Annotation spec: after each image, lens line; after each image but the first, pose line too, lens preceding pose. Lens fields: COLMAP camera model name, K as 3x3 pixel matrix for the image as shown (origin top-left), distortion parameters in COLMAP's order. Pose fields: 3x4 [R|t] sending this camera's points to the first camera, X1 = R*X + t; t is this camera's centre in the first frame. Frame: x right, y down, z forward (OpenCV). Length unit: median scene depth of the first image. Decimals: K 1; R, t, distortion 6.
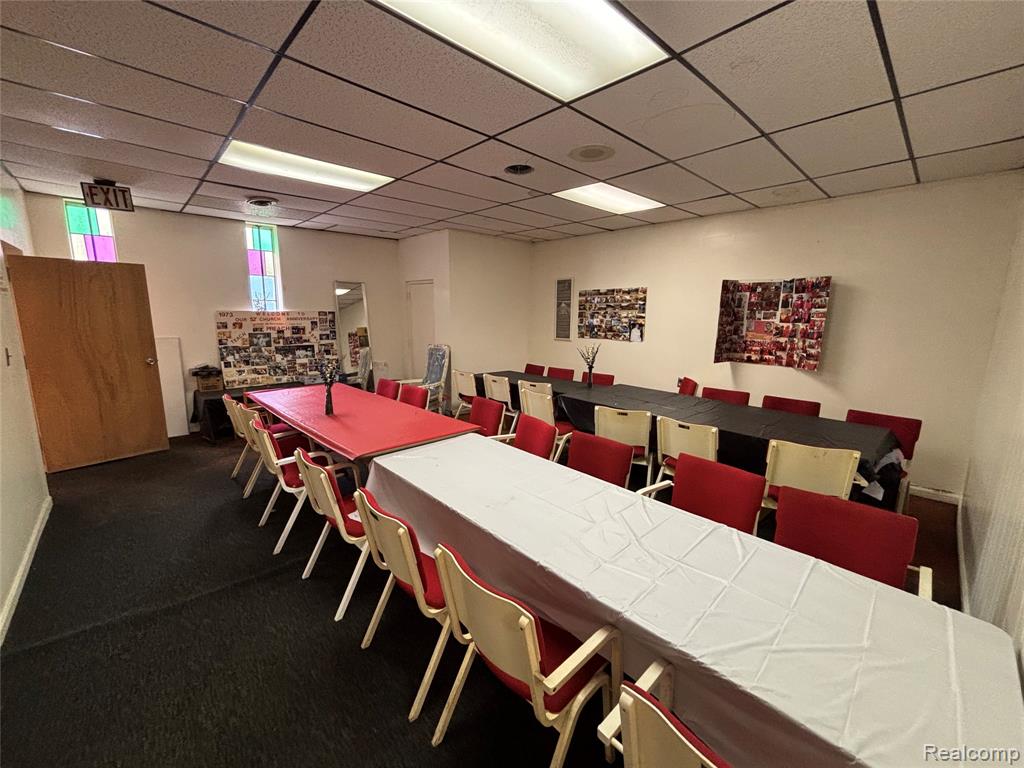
lens RADIAL K [[408.6, 0, 511.5], [0, 408.6, 385.7], [0, 0, 1]] dist [0.001193, -0.000104]
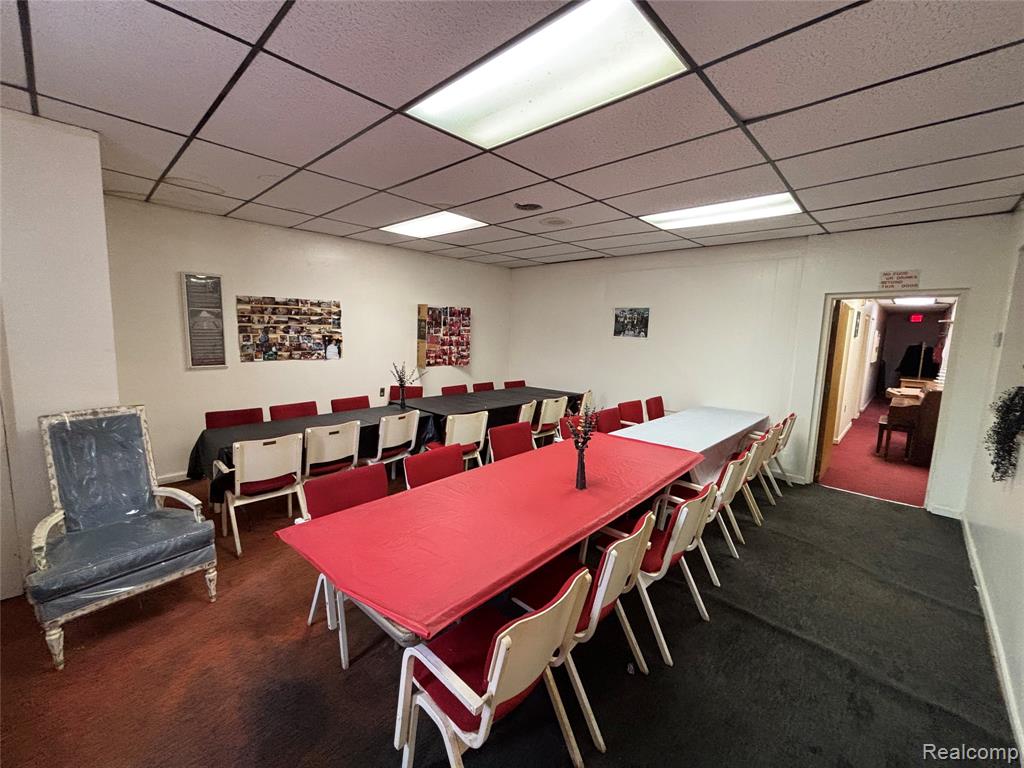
lens RADIAL K [[408.6, 0, 512.1], [0, 408.6, 378.3], [0, 0, 1]] dist [0.001193, -0.000104]
pose [[-0.065331, -0.122301, 0.990340, -0.641402], [0.158047, 0.978665, 0.131285, -0.124230], [-0.985268, 0.165097, -0.044608, 0.662591]]
